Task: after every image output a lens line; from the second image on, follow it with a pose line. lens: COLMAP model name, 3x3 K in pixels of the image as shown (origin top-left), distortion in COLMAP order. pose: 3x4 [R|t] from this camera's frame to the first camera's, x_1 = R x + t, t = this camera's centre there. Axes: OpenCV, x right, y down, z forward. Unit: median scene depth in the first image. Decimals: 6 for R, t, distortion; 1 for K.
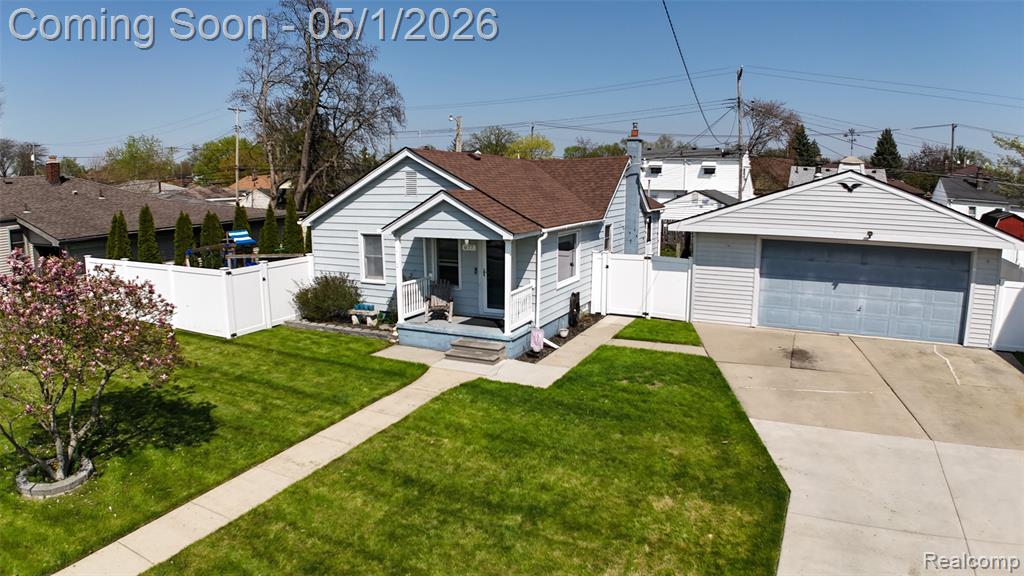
lens RADIAL K [[625.6, 0, 512.0], [0, 625.6, 288.0], [0, 0, 1]] dist [-0.172280, 0.013207]
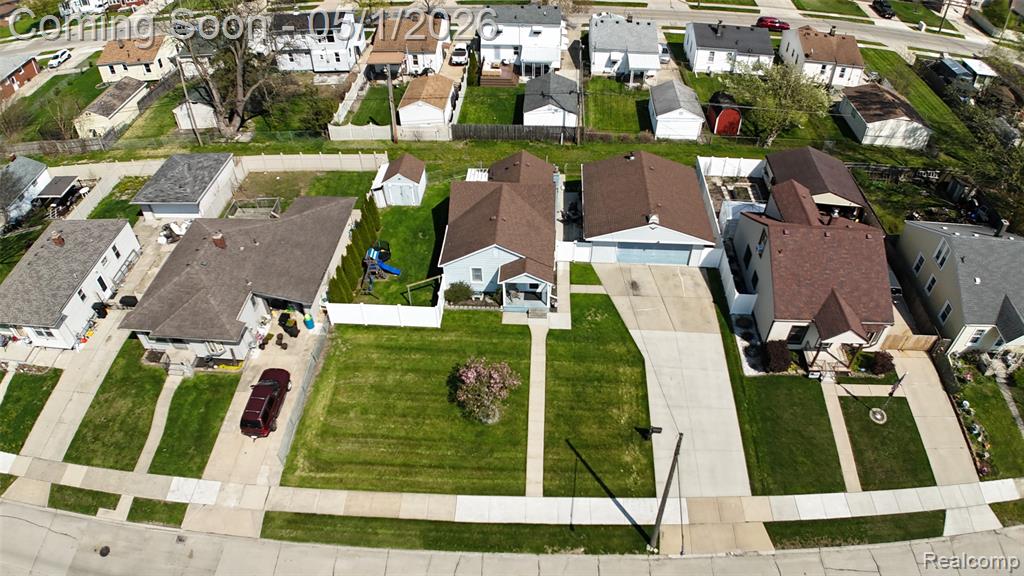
lens RADIAL K [[617.3, 0, 512.0], [0, 617.3, 288.0], [0, 0, 1]] dist [-0.143675, -0.001157]
pose [[0.919990, -0.271165, 0.282998, -0.988764], [0.075160, 0.830697, 0.551628, -1.658430], [-0.384668, -0.486222, 0.784614, -1.225593]]
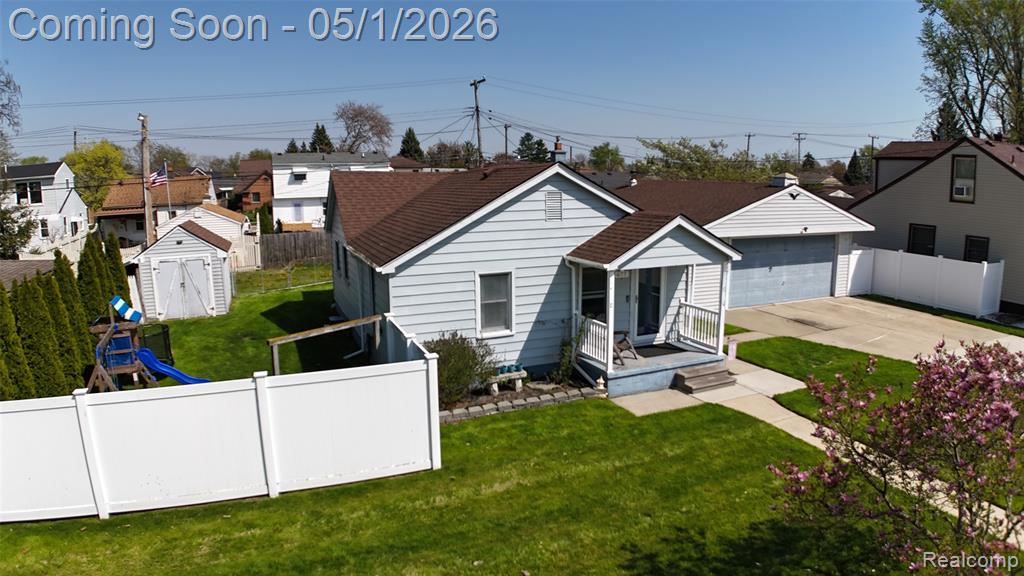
lens RADIAL K [[625.6, 0, 512.0], [0, 625.6, 288.0], [0, 0, 1]] dist [-0.172280, 0.013207]
pose [[0.656039, -0.136666, 0.742250, -0.961581], [0.136770, 0.988713, 0.061162, -0.139021], [-0.742231, 0.061393, 0.667326, 0.583034]]
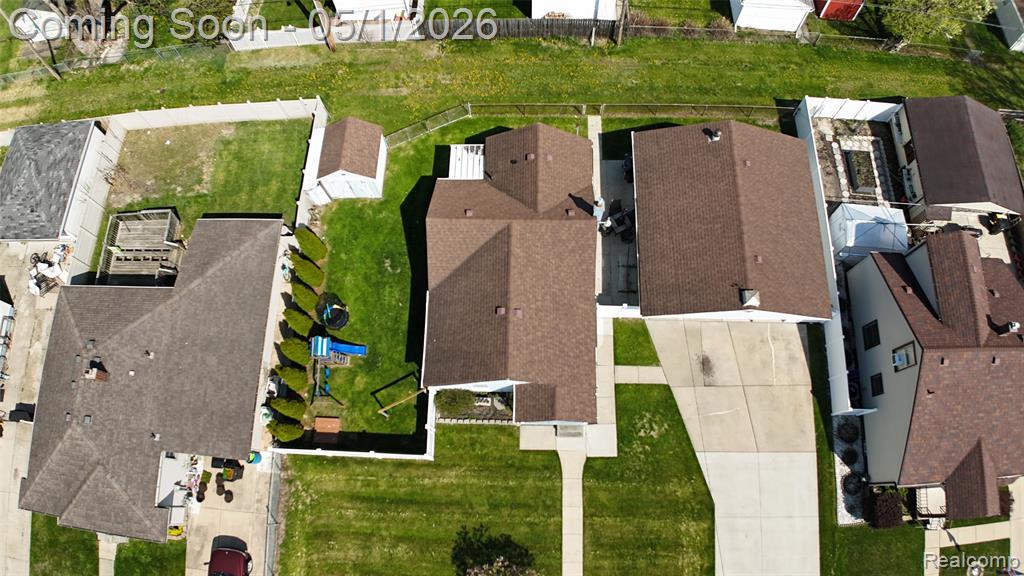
lens RADIAL K [[625.6, 0, 512.0], [0, 625.6, 288.0], [0, 0, 1]] dist [-0.172280, 0.013207]
pose [[0.904606, -0.408204, 0.122704, -0.300263], [0.092784, 0.469544, 0.878020, -2.000255], [-0.416027, -0.782878, 0.462628, 0.499278]]
